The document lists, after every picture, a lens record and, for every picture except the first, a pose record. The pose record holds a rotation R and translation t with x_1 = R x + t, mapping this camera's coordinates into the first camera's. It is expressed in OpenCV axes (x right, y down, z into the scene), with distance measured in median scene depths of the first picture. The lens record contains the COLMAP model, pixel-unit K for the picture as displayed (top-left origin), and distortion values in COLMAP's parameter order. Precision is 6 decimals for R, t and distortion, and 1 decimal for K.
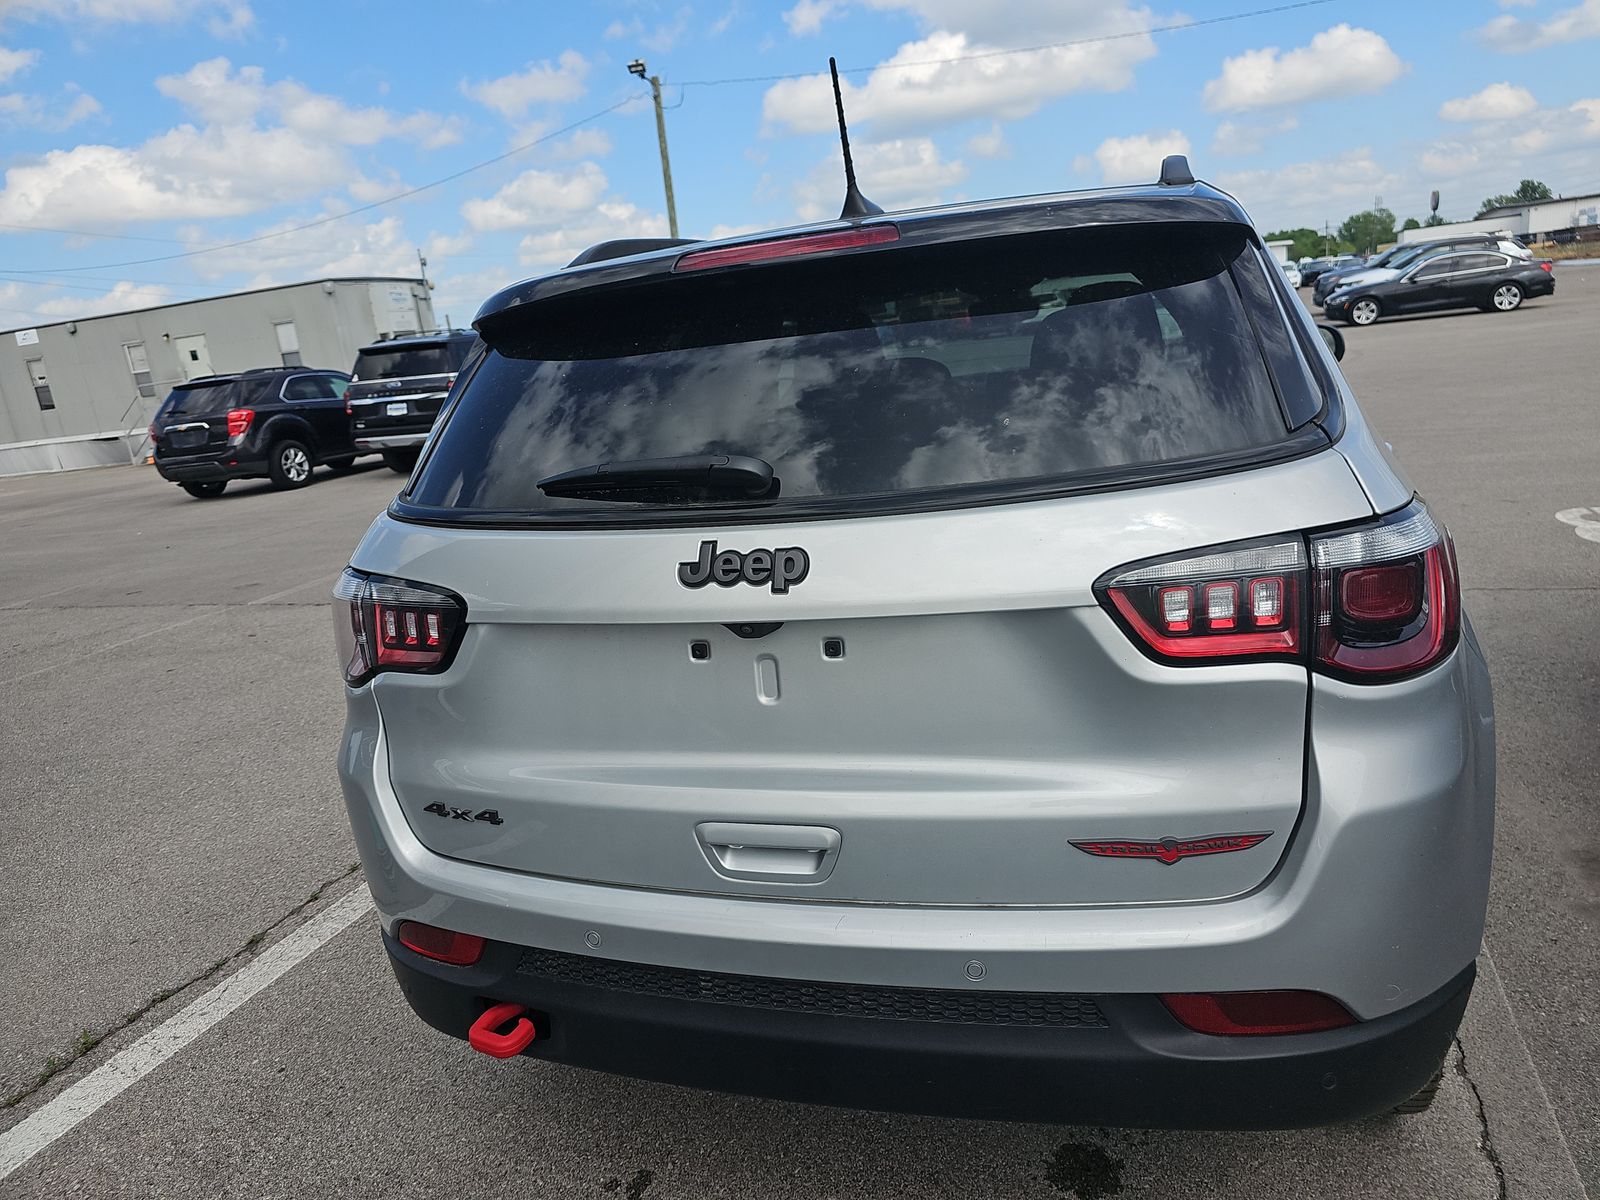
lens RADIAL K [[1058.3, 0, 802.7], [0, 1058.3, 597.4], [0, 0, 1]] dist [0.039329, -0.021391]
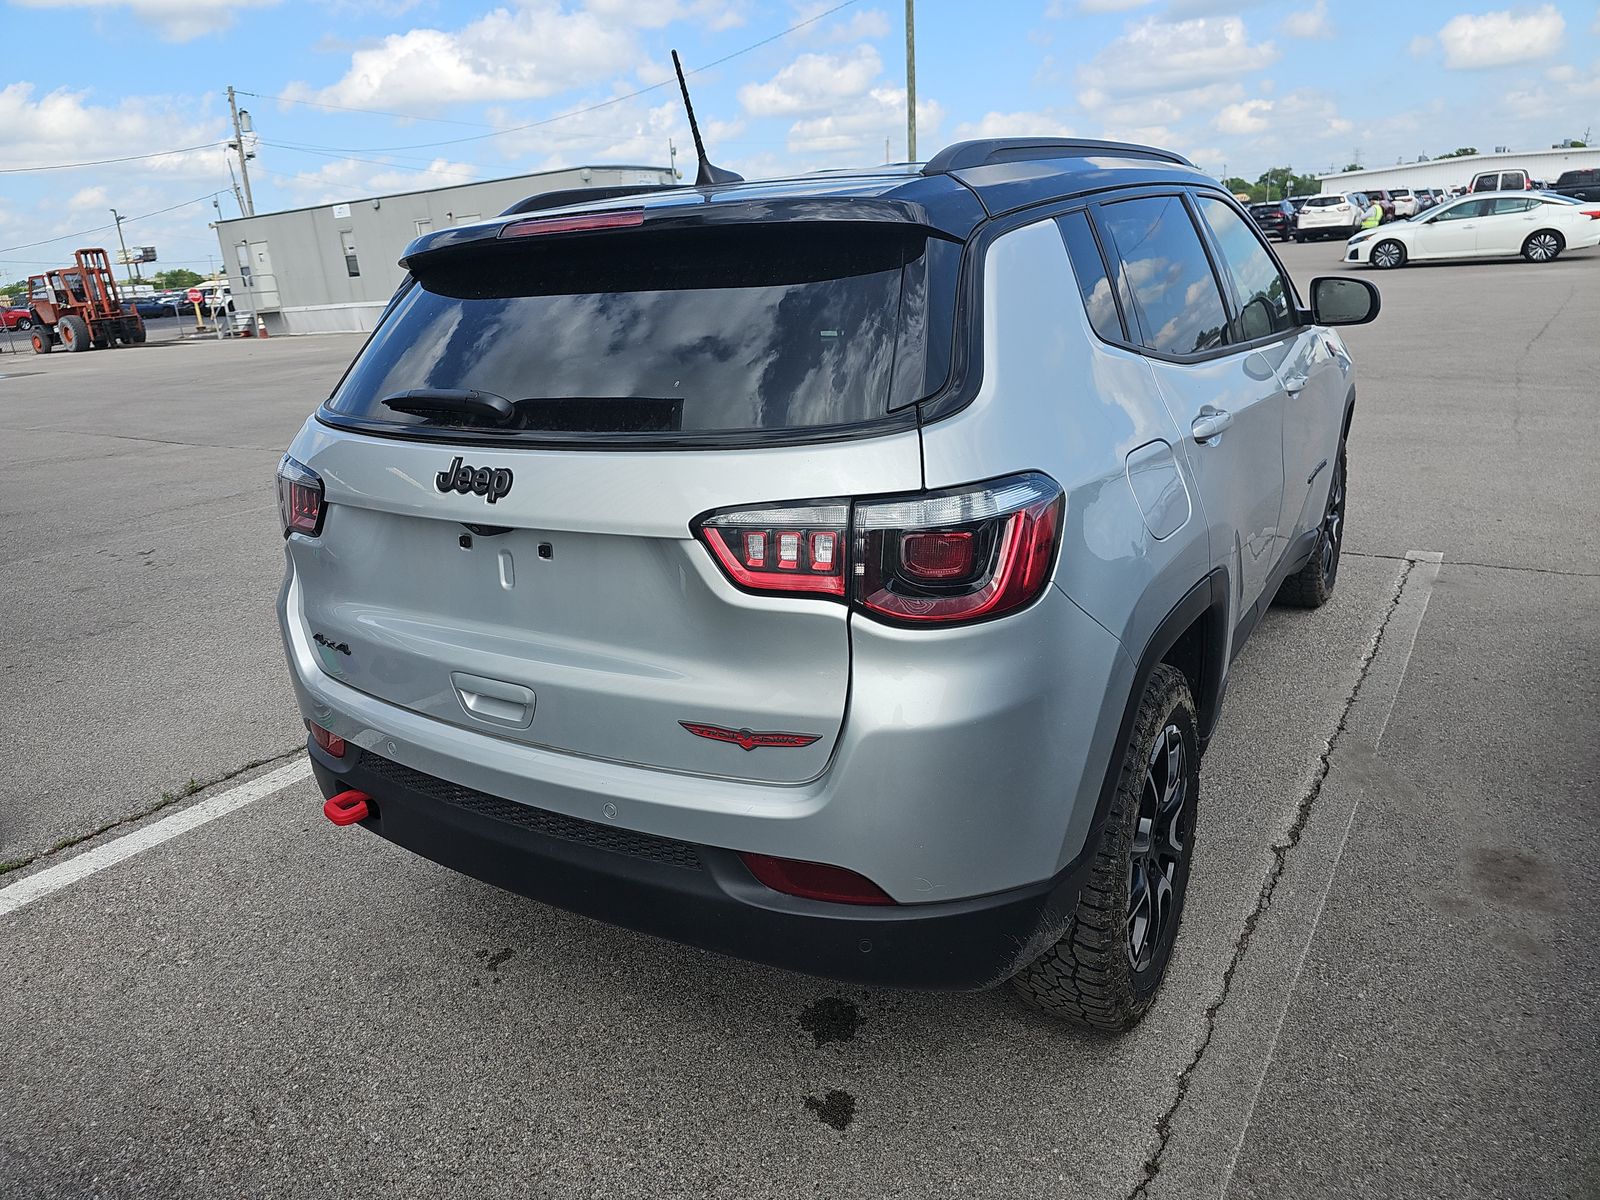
lens RADIAL K [[1058.3, 0, 766.7], [0, 1058.3, 576.1], [0, 0, 1]] dist [0.039329, -0.021391]
pose [[0.964343, 0.119202, -0.236291, 0.594884], [-0.101274, 0.991077, 0.086654, -0.059412], [0.244512, -0.059634, 0.967811, -0.175494]]
